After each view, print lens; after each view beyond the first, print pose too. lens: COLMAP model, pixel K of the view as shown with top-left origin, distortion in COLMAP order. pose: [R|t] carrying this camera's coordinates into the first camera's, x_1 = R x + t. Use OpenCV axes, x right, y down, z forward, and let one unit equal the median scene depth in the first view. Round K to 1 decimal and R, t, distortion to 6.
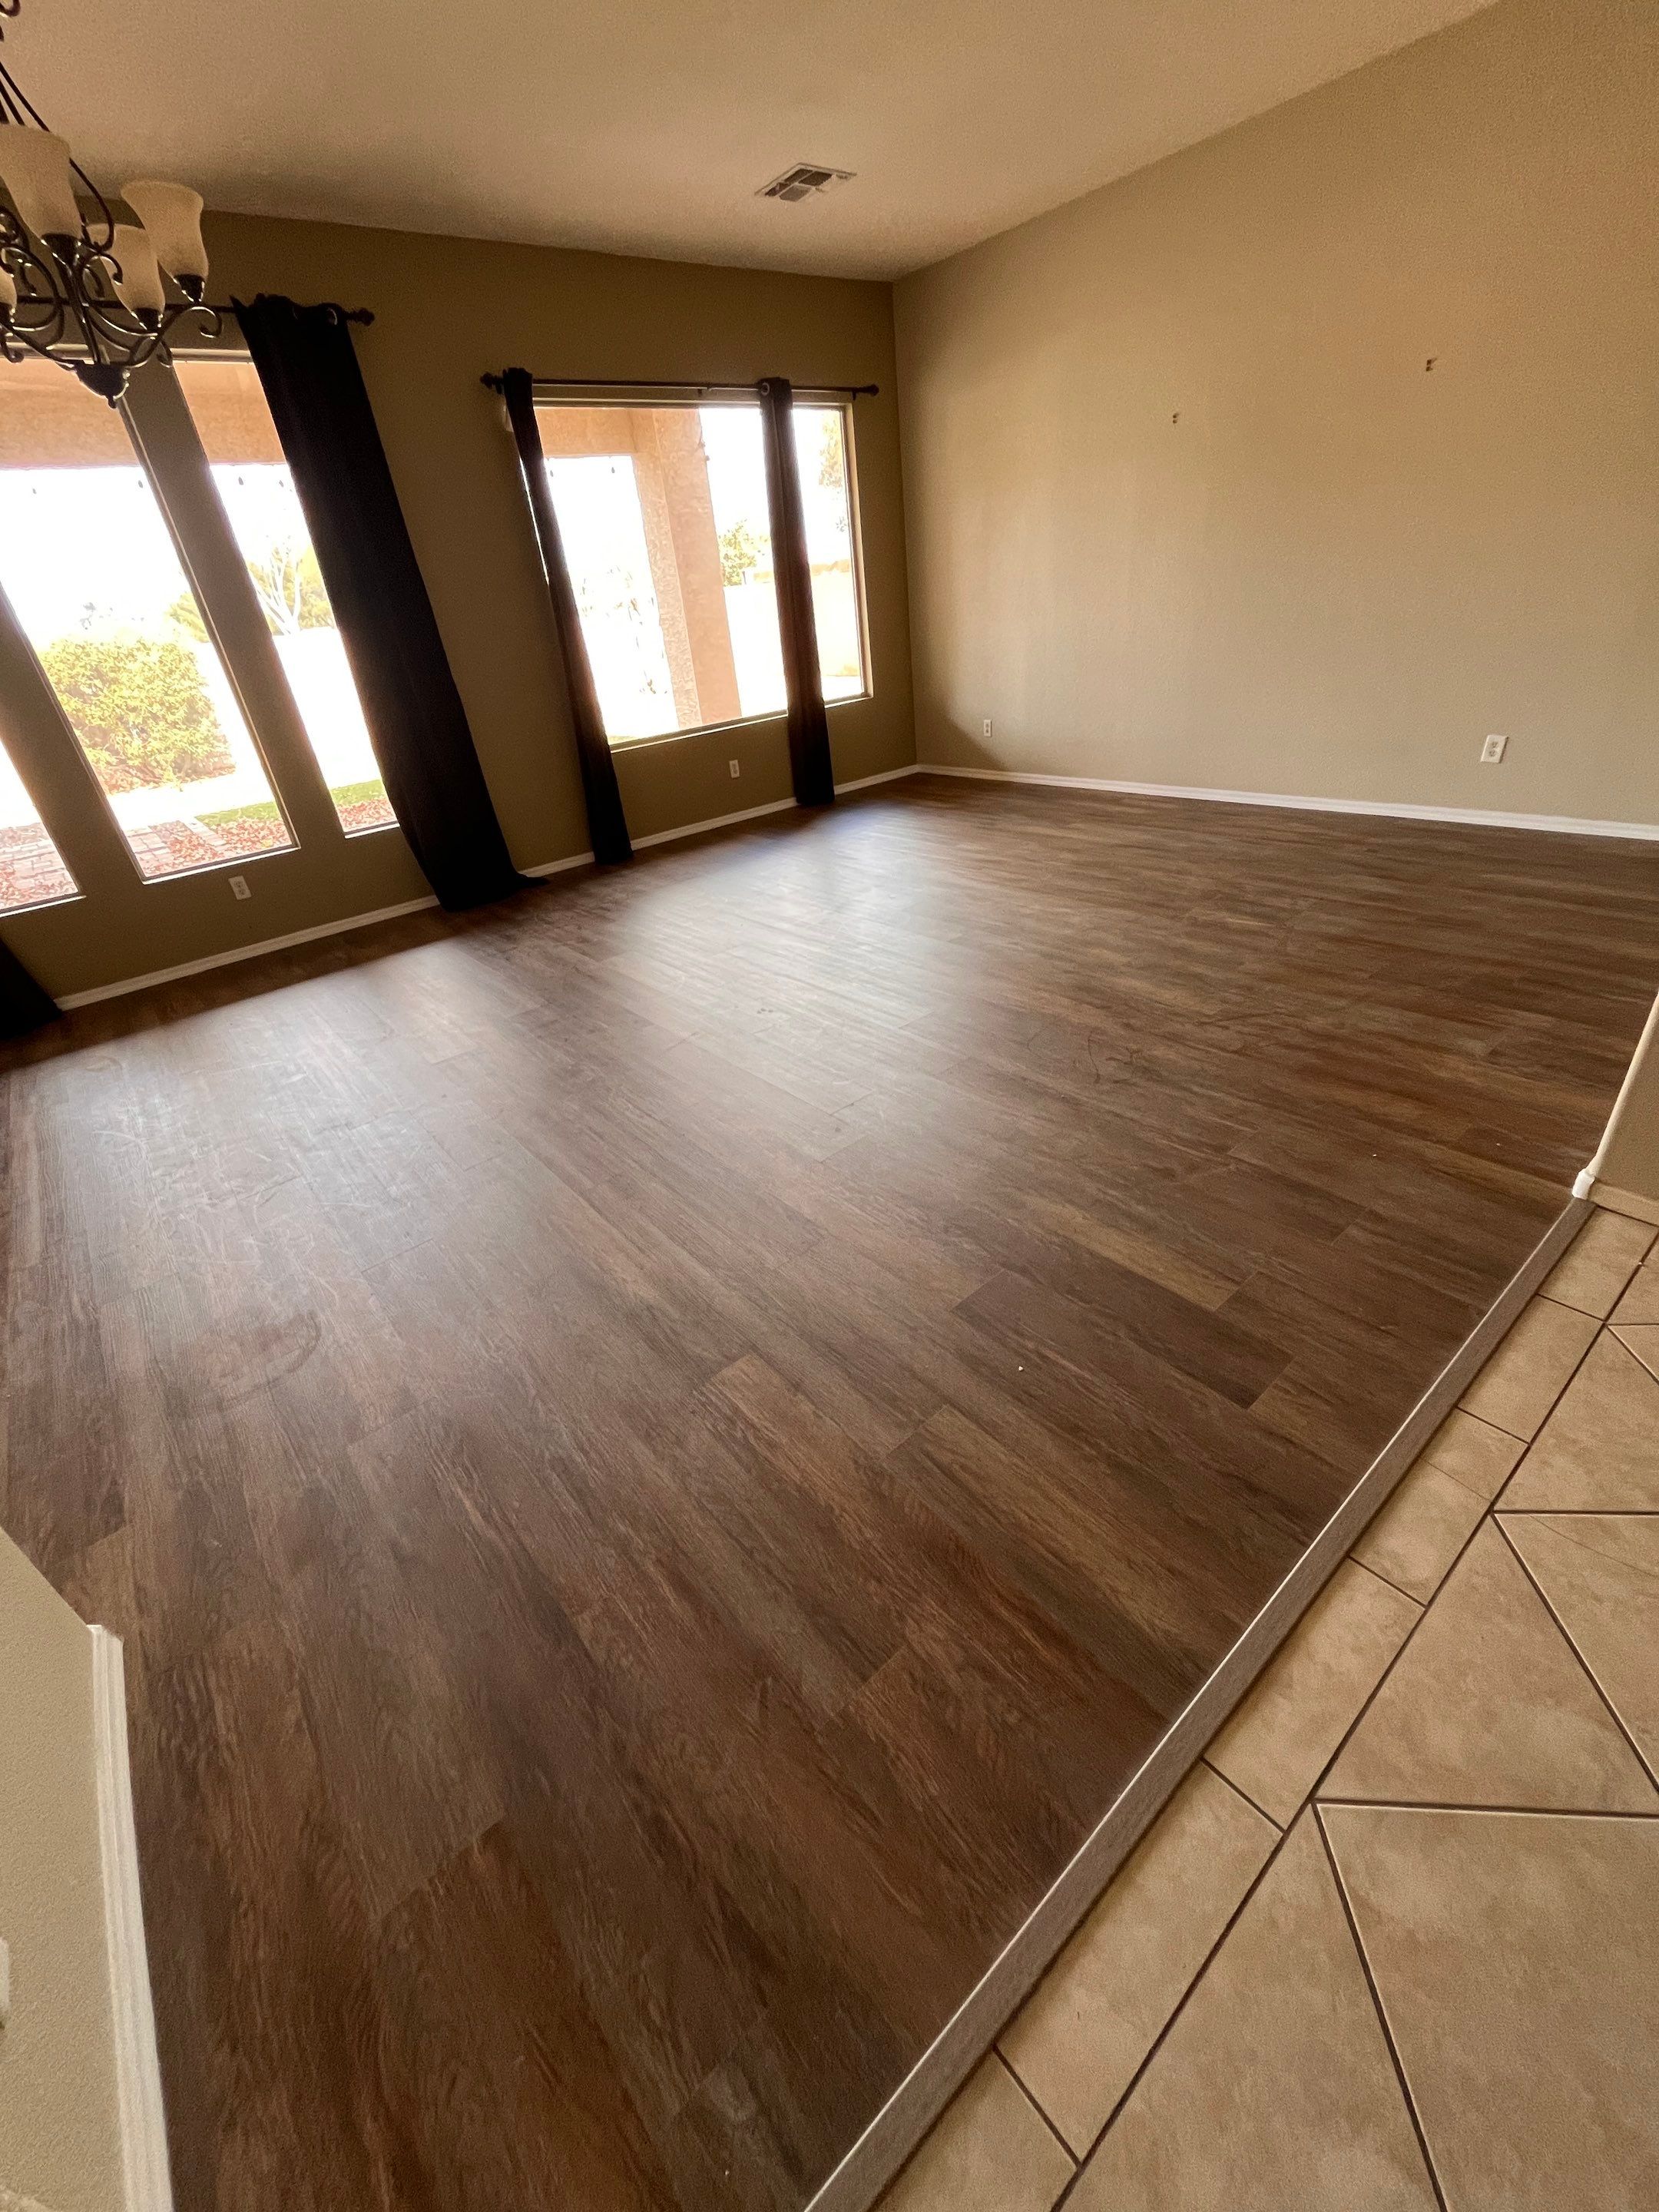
lens RADIAL K [[900.7, 0, 832.1], [0, 900.7, 1105.6], [0, 0, 1]] dist [-0.004381, 0.000025]
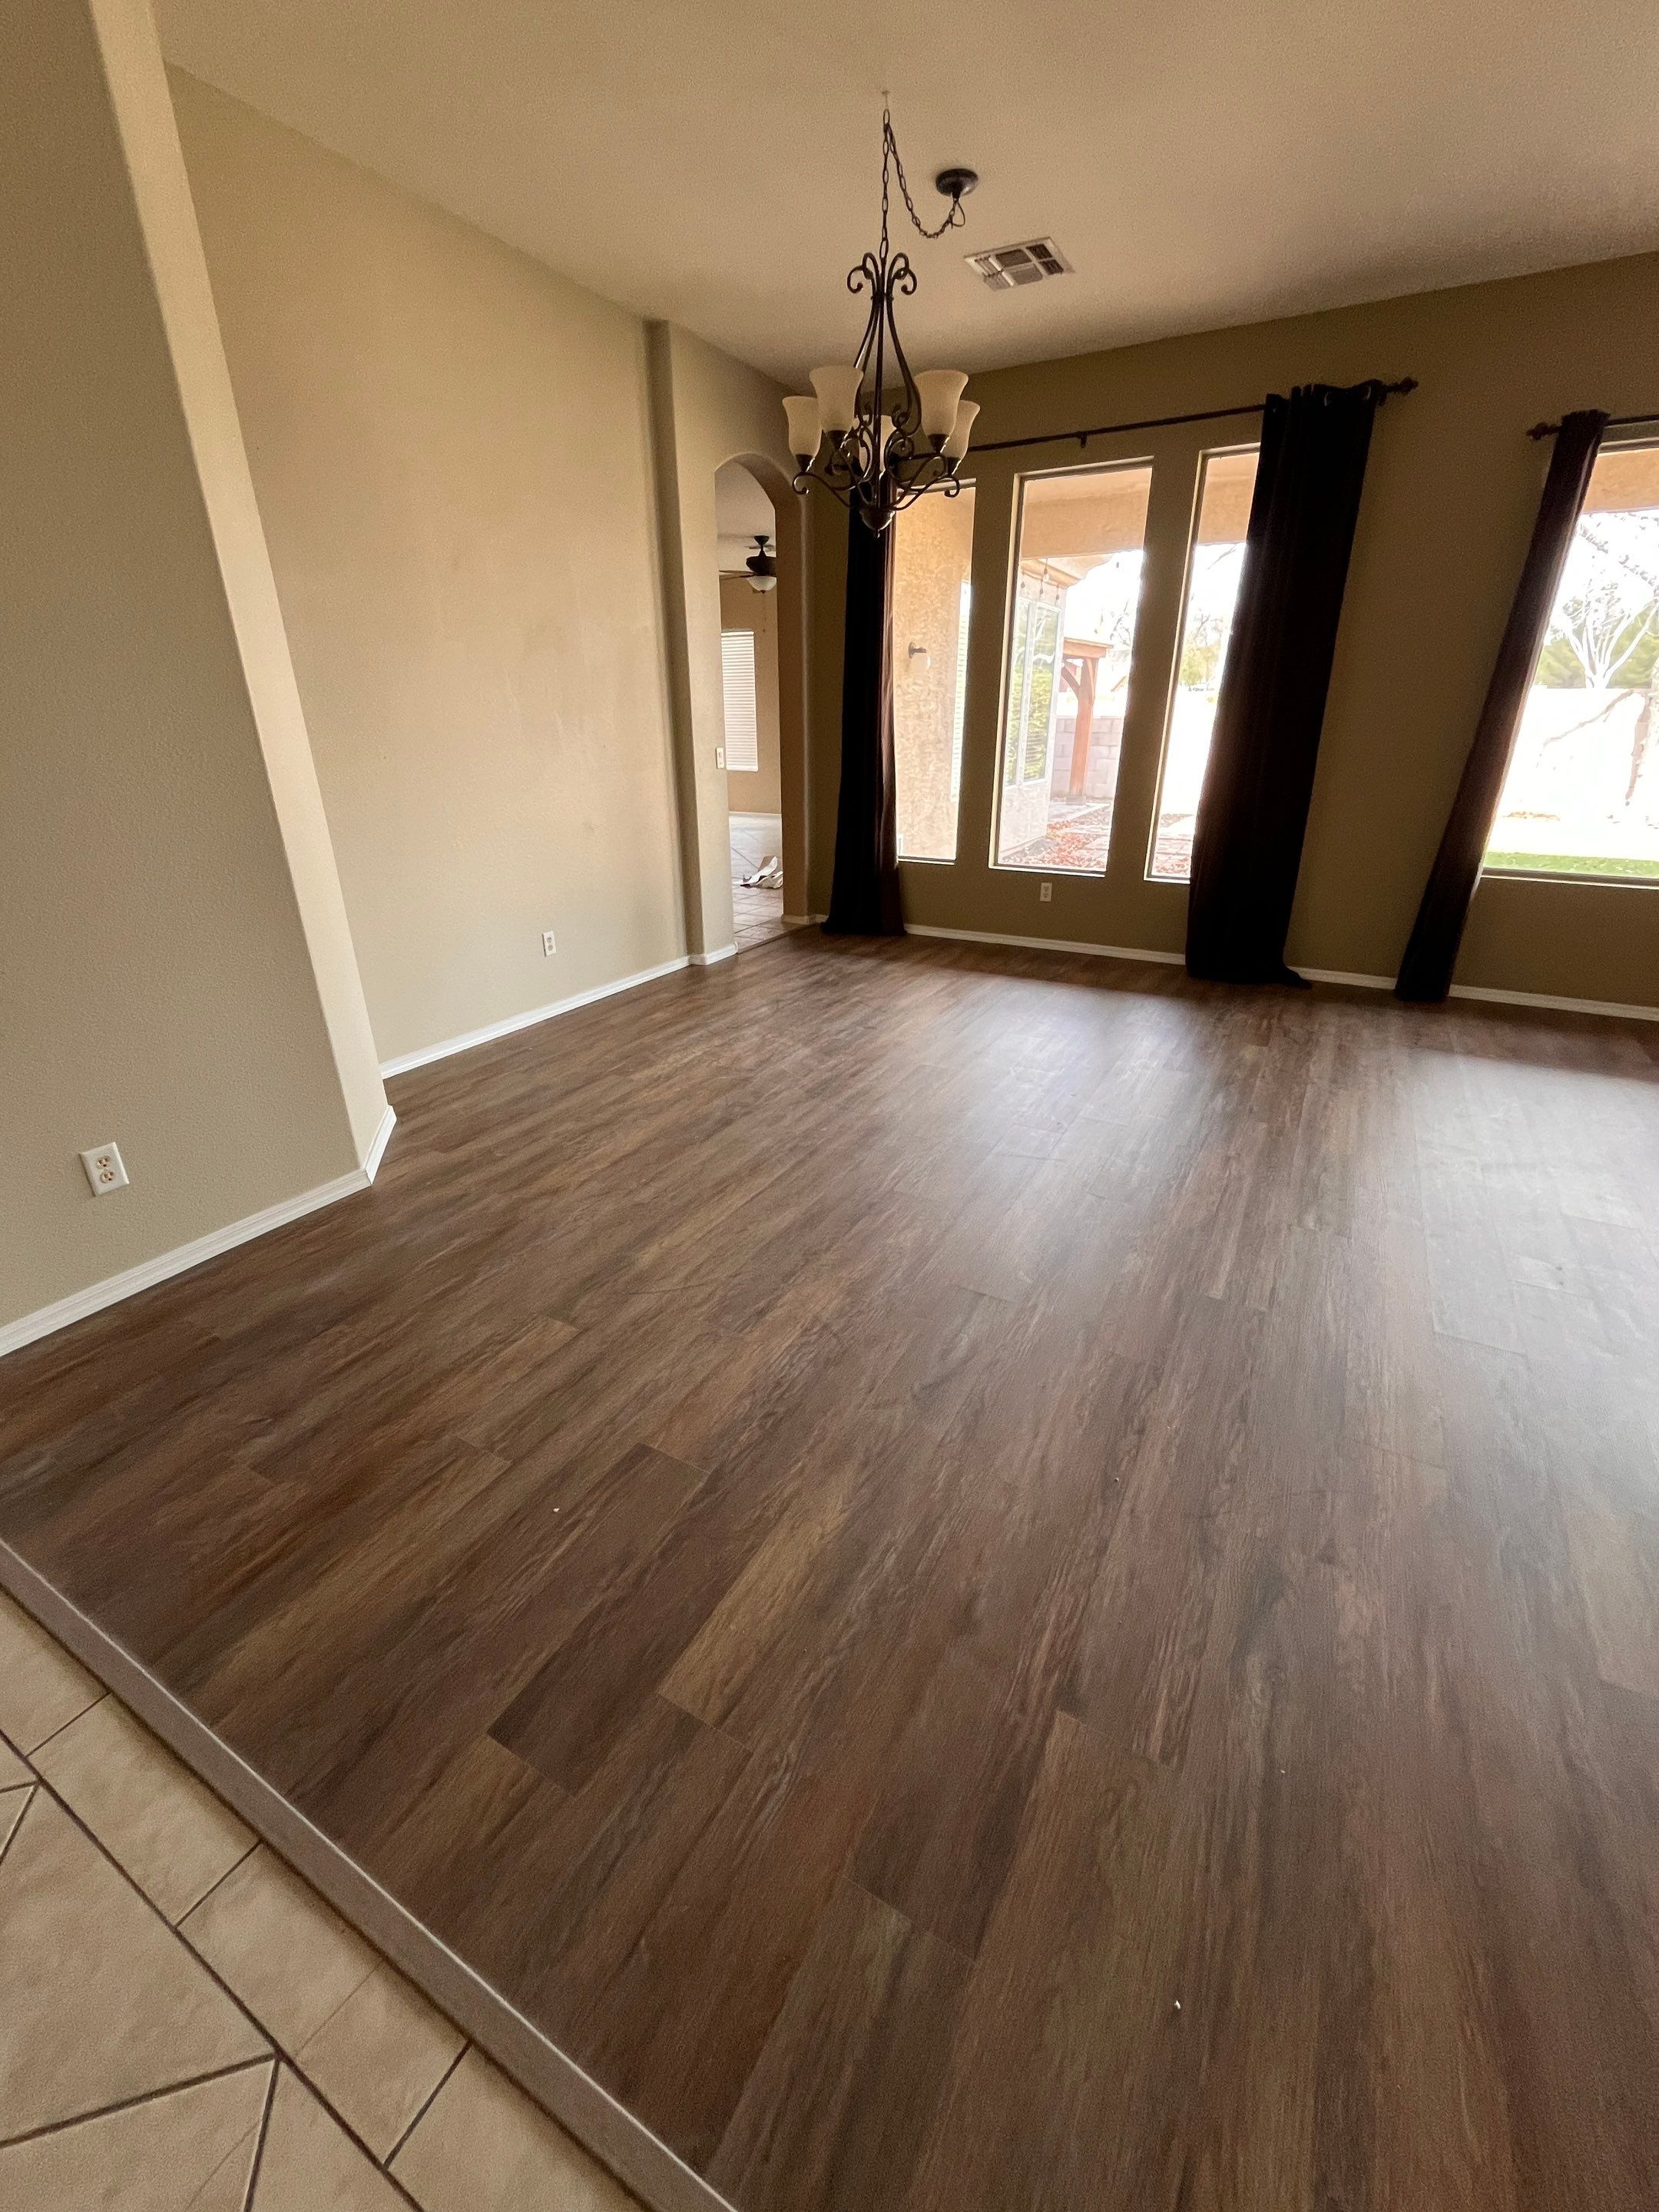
lens RADIAL K [[900.7, 0, 827.7], [0, 900.7, 1103.0], [0, 0, 1]] dist [-0.004381, 0.000025]
pose [[0.349223, 0.466838, -0.812469, 0.966552], [-0.493948, 0.828524, 0.263750, -0.507492], [0.796278, 0.309210, 0.519933, 0.644366]]
